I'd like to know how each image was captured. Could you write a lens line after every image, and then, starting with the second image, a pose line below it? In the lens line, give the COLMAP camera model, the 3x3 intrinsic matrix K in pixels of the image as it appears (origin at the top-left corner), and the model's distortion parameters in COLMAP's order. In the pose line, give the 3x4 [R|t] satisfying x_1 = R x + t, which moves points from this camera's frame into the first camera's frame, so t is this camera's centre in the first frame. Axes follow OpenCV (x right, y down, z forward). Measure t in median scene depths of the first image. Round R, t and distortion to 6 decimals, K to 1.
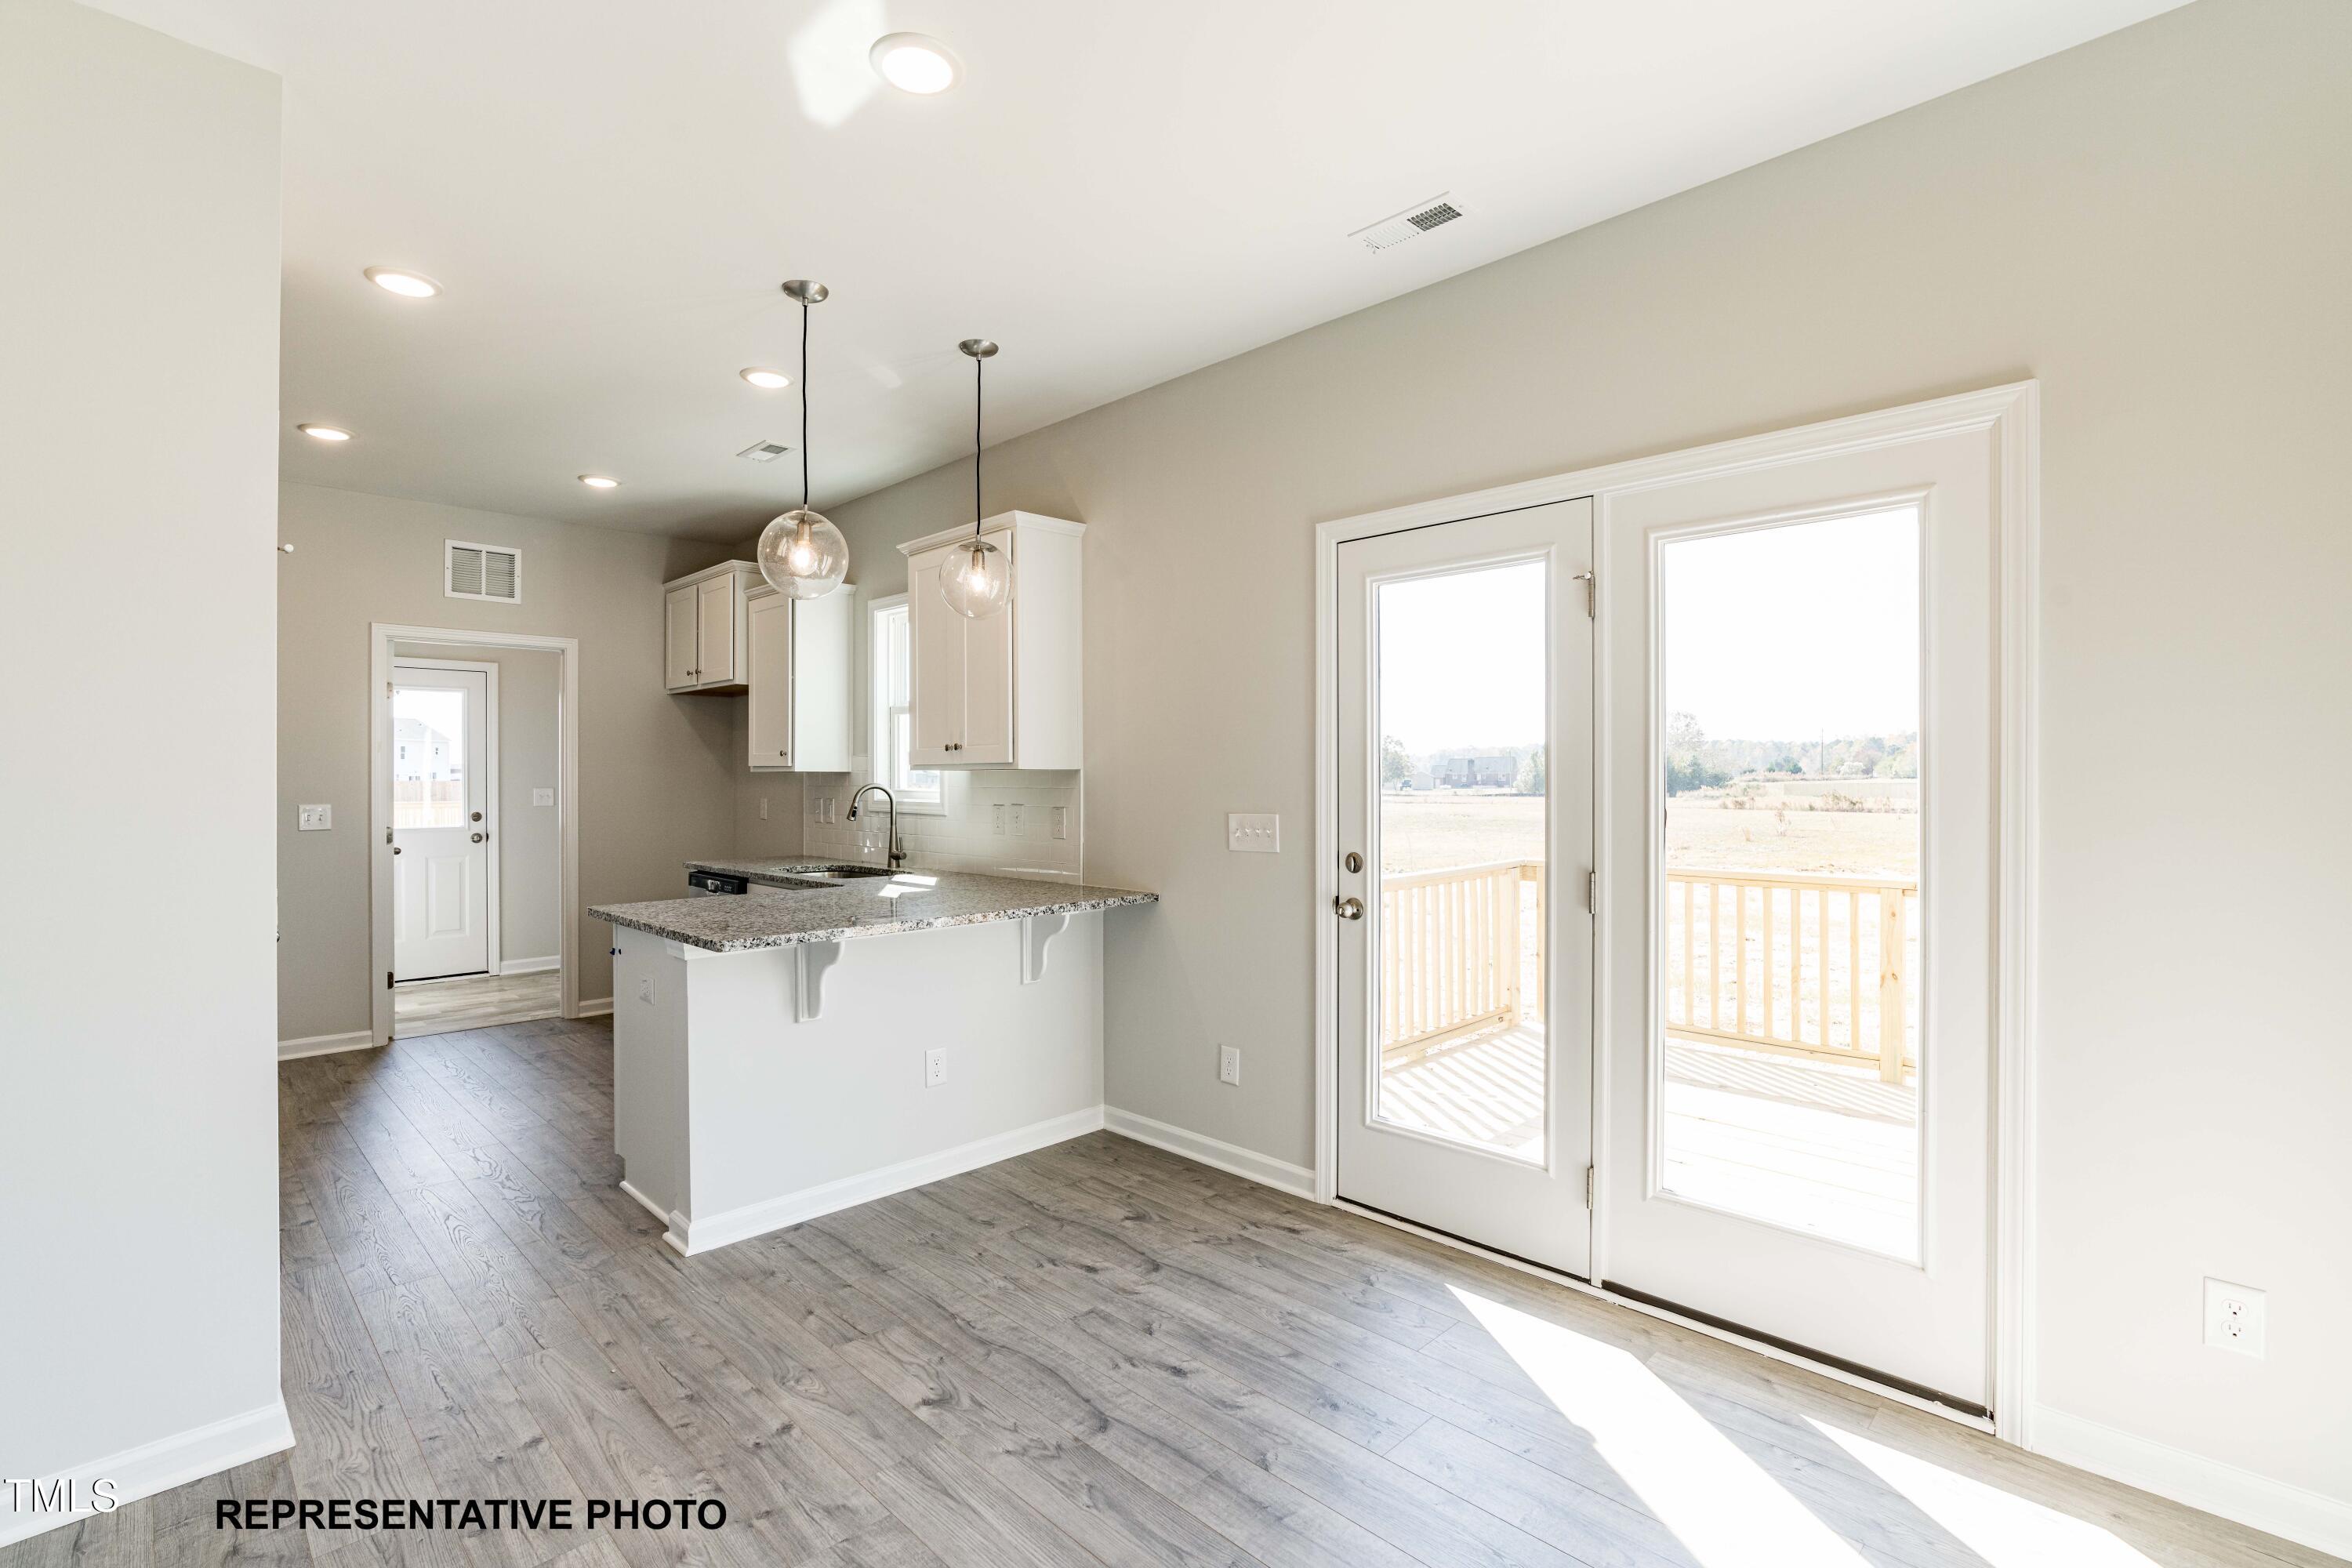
lens RADIAL K [[1076.9, 0, 1193.9], [0, 1076.9, 776.4], [0, 0, 1]] dist [-0.026237, 0.007679]
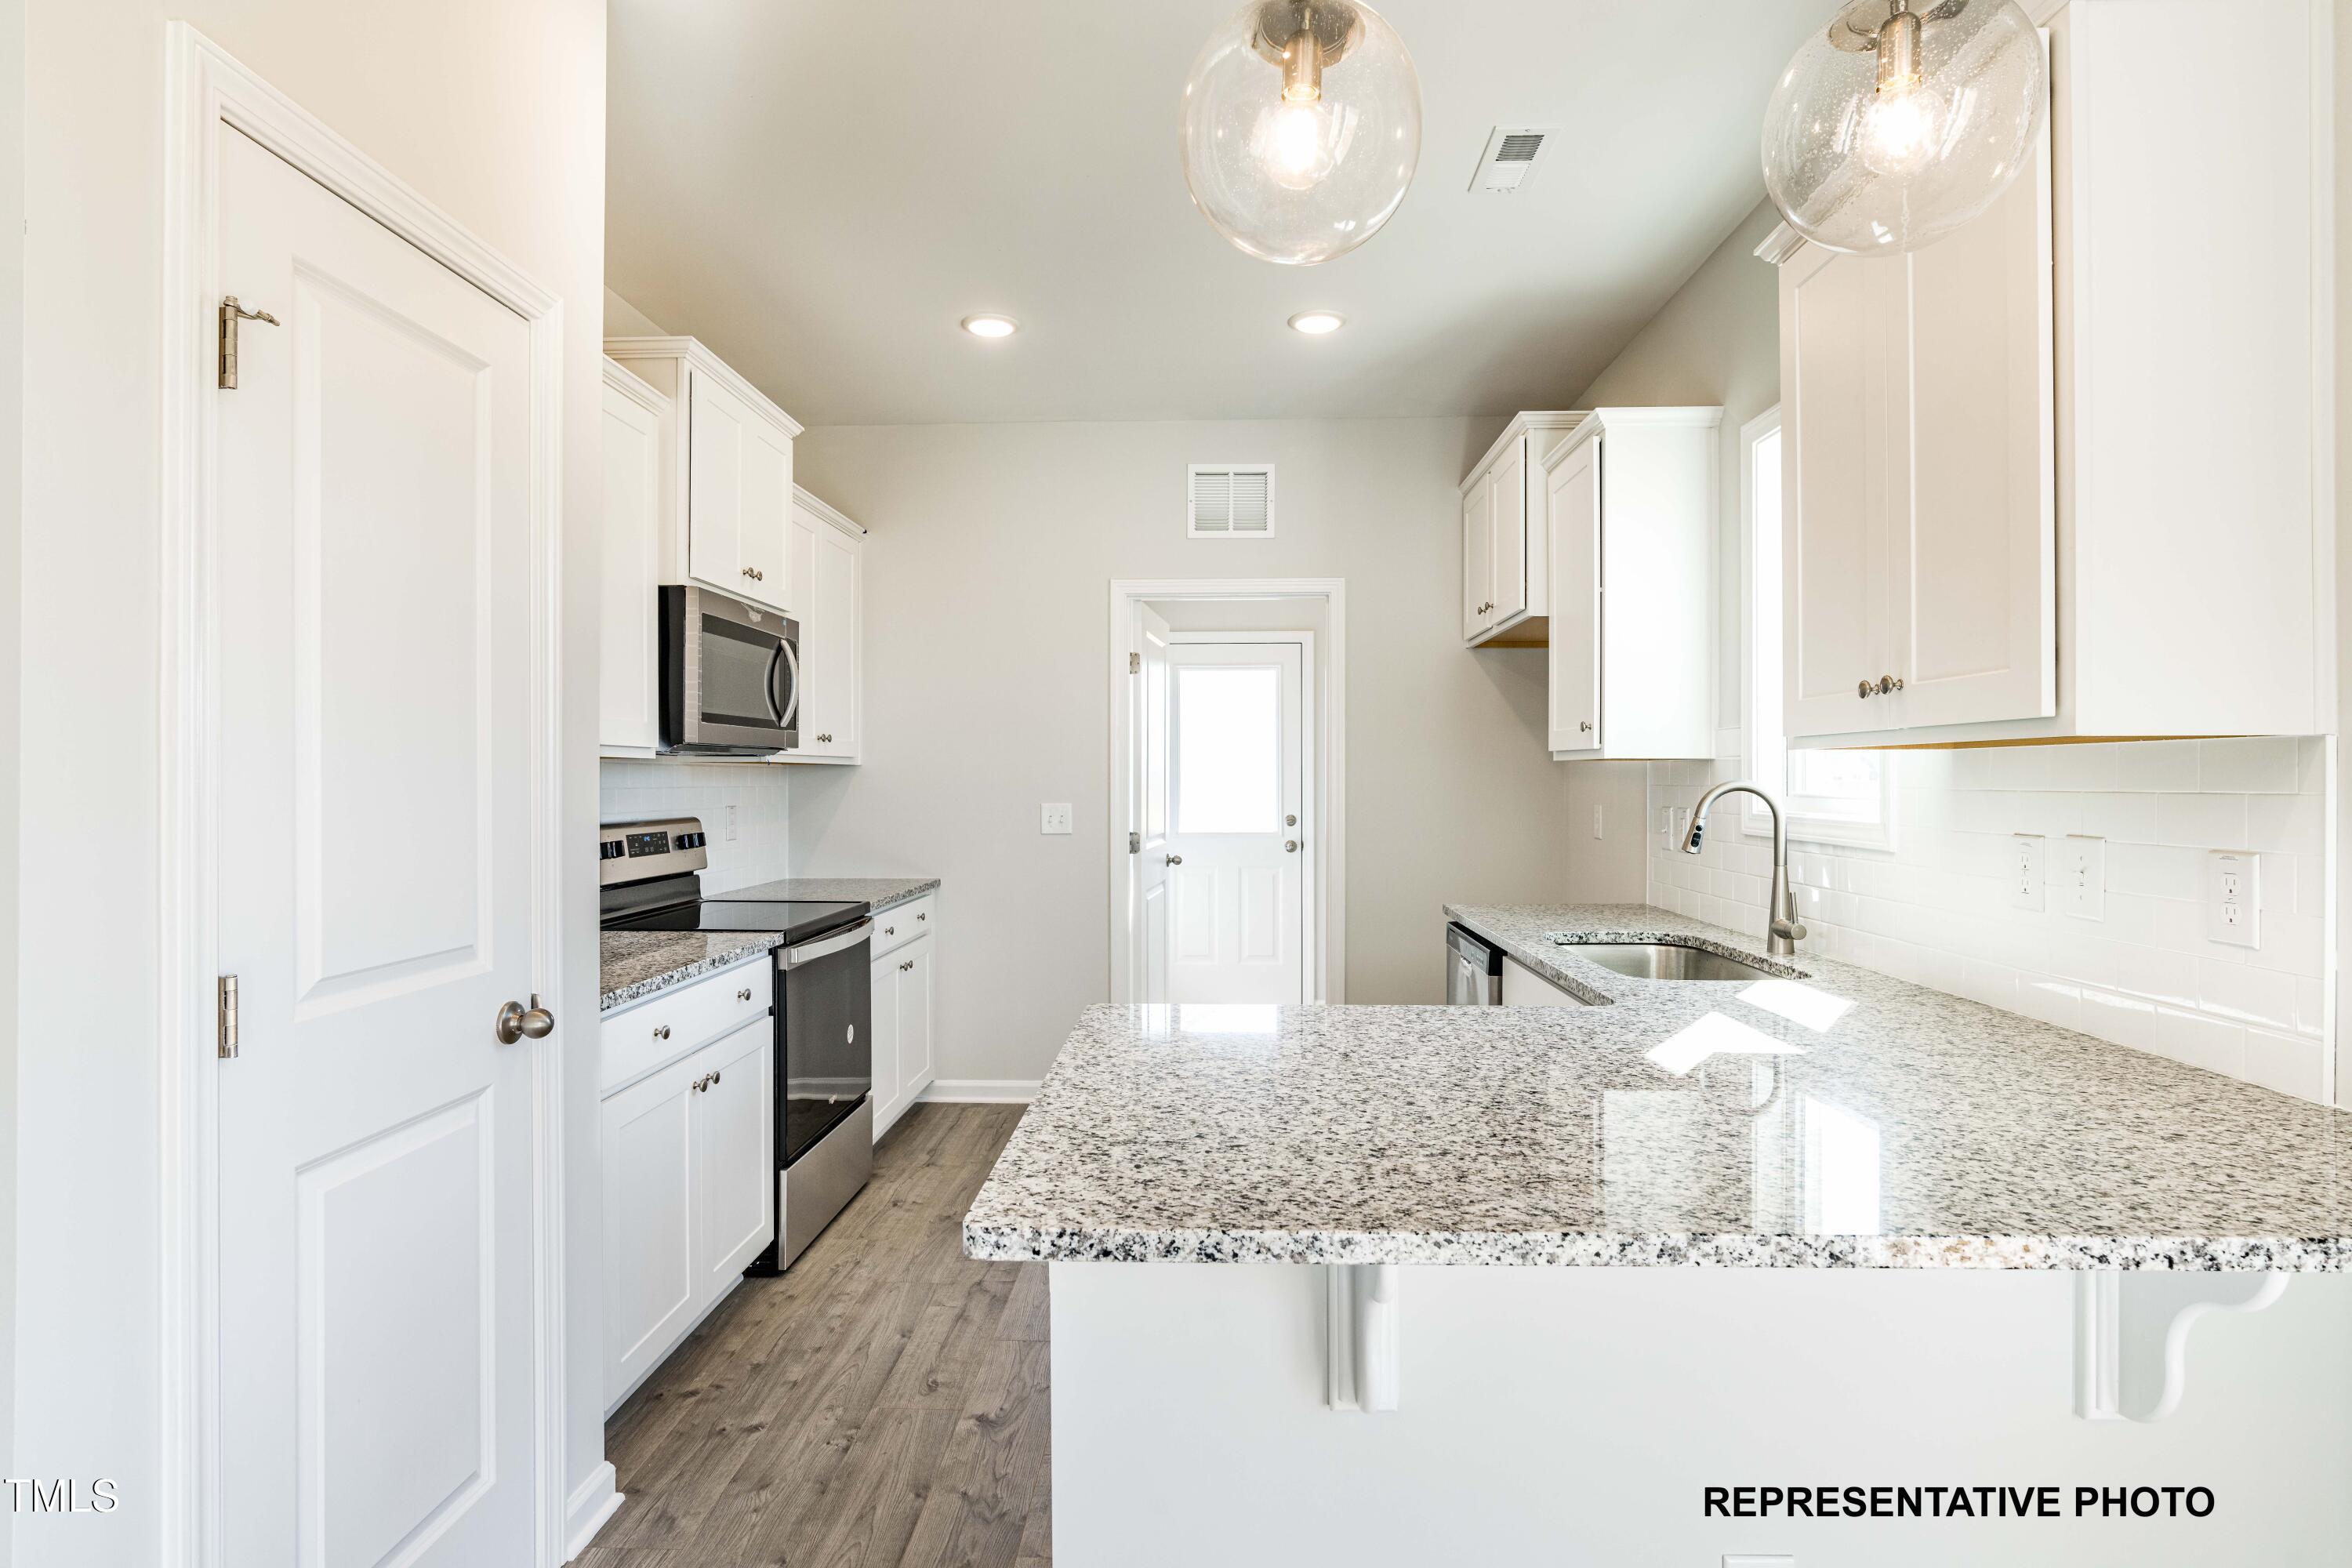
lens RADIAL K [[1224.2, 0, 1170.4], [0, 1224.2, 772.5], [0, 0, 1]] dist [-0.005809, 0.000870]
pose [[0.673953, -0.000600, -0.738774, -0.057152], [-0.001169, 0.999998, -0.001878, 0.004361], [0.738773, 0.002129, 0.673951, 0.422796]]
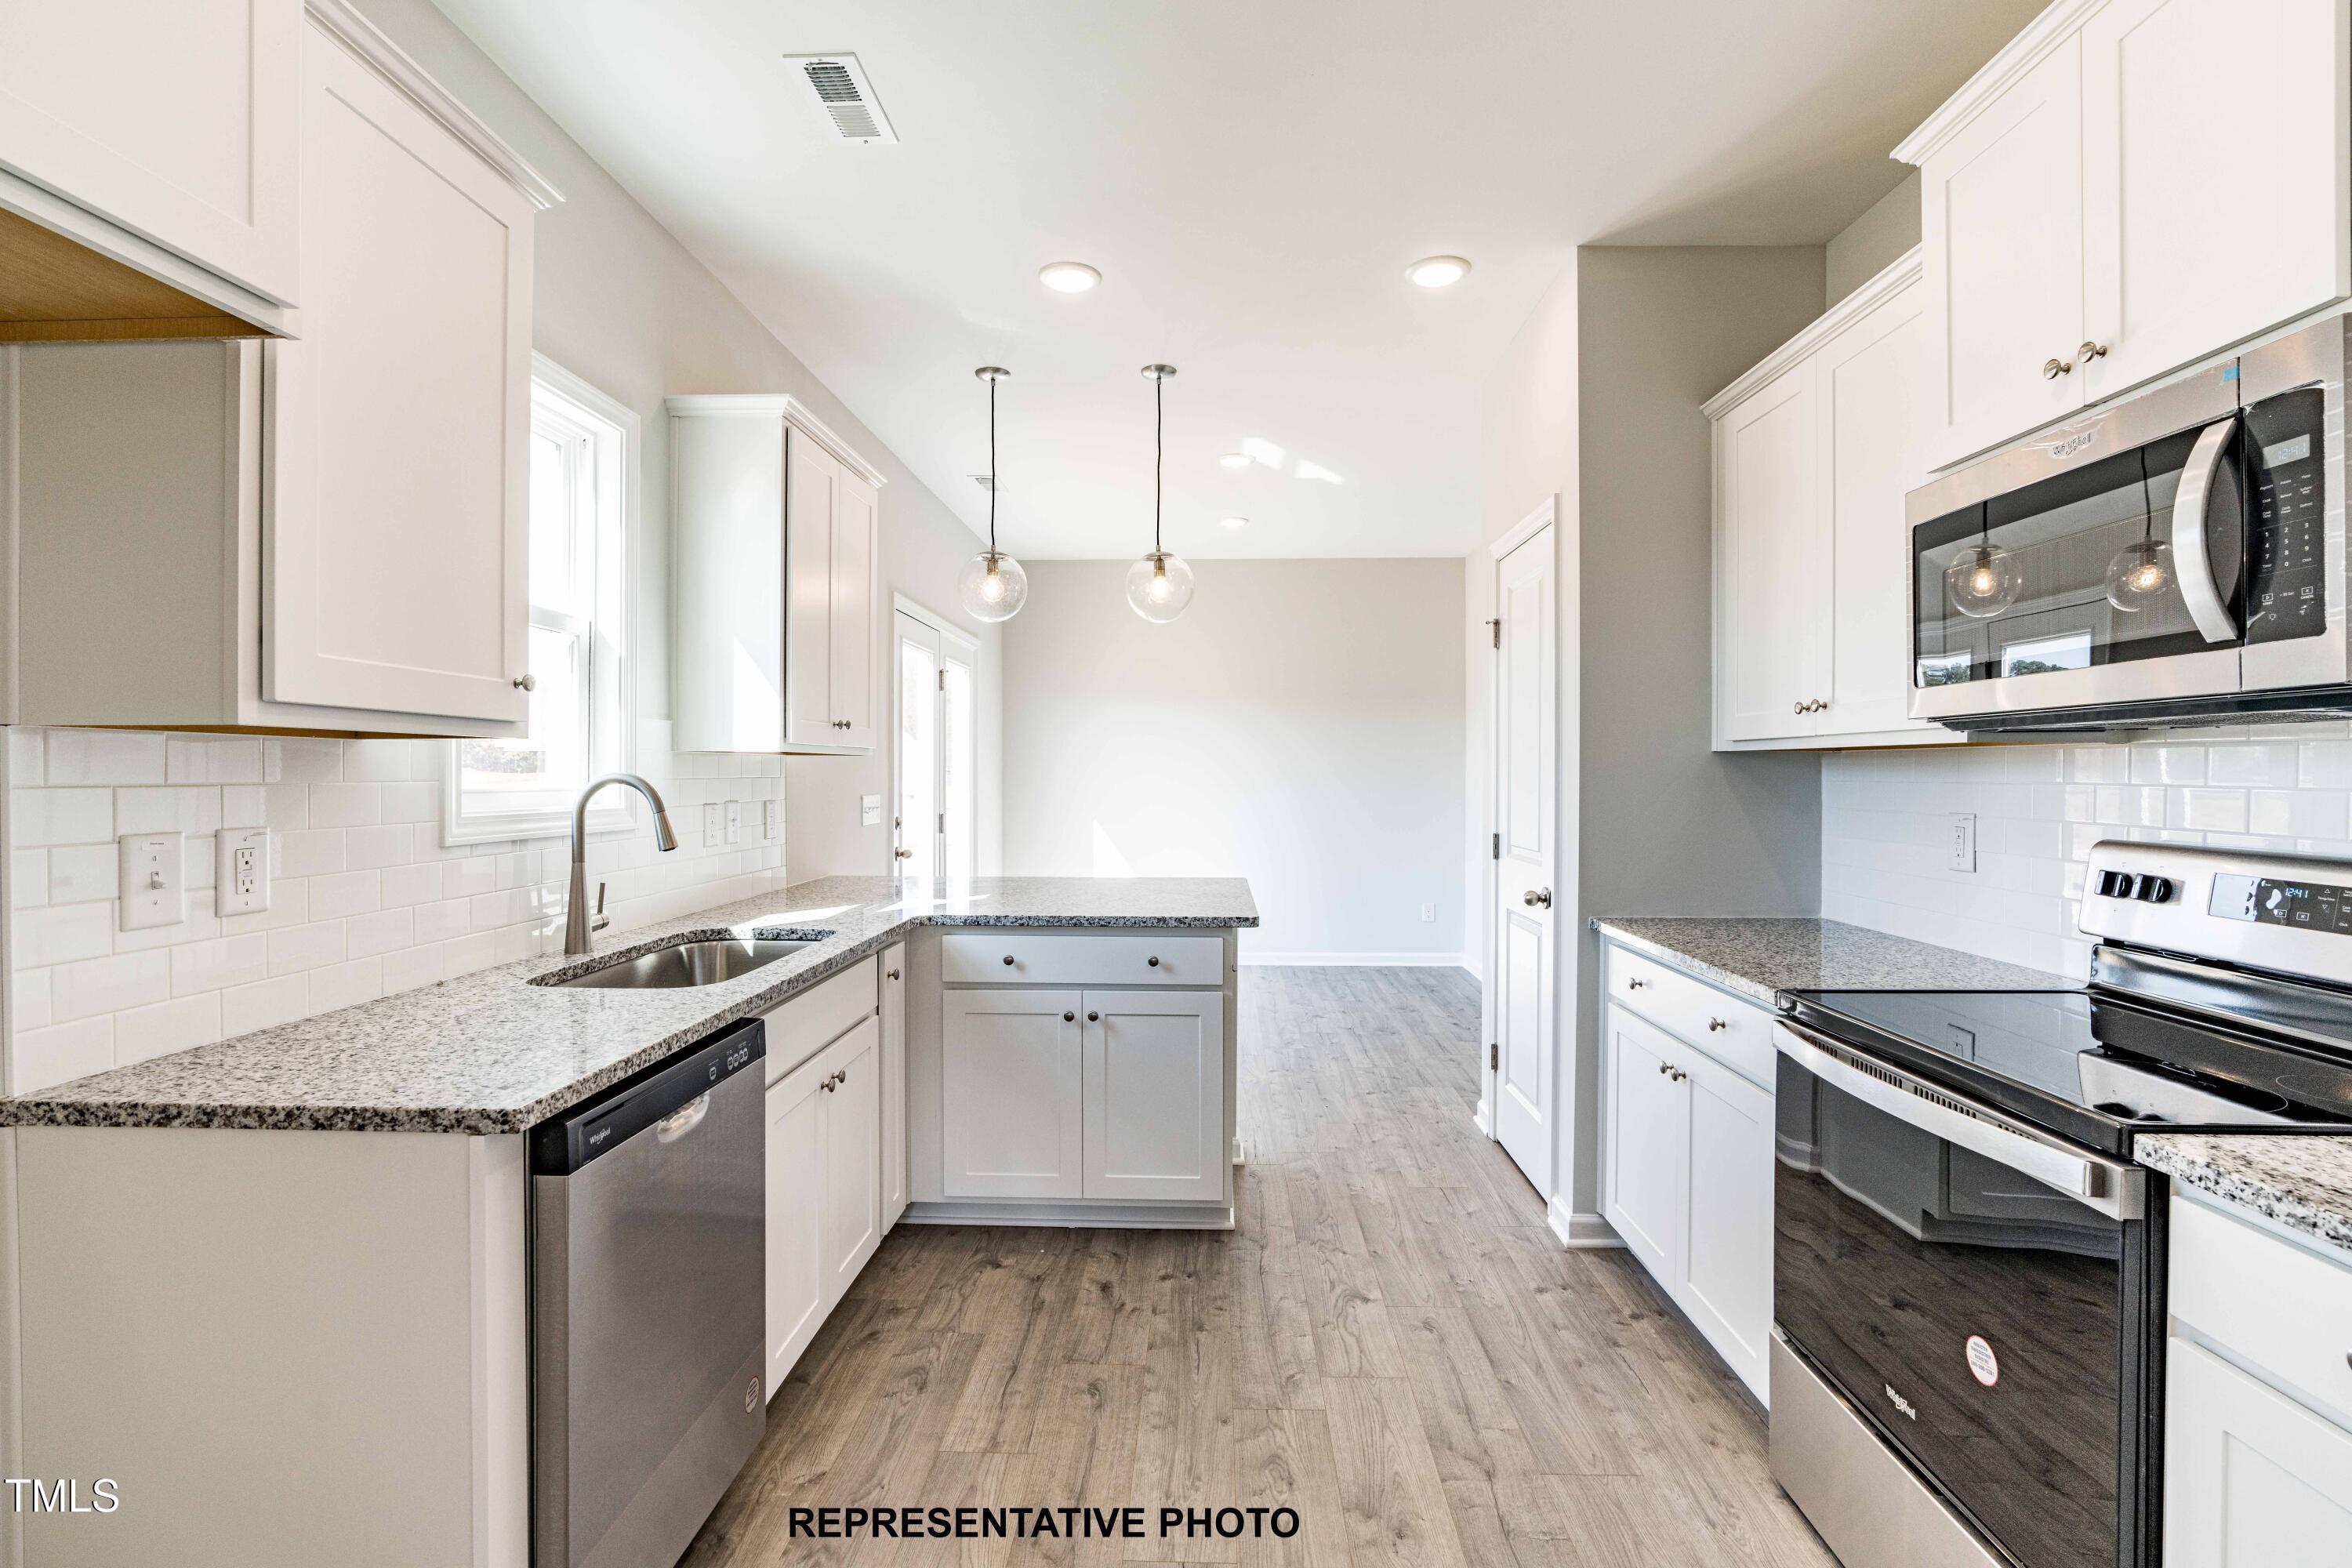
lens RADIAL K [[1076.9, 0, 1177.1], [0, 1076.9, 782.8], [0, 0, 1]] dist [-0.026237, 0.007679]
pose [[-0.678865, -0.004624, 0.734249, -0.791780], [-0.000939, 0.999985, 0.005429, 0.008462], [-0.734263, 0.002996, -0.678859, 1.119969]]
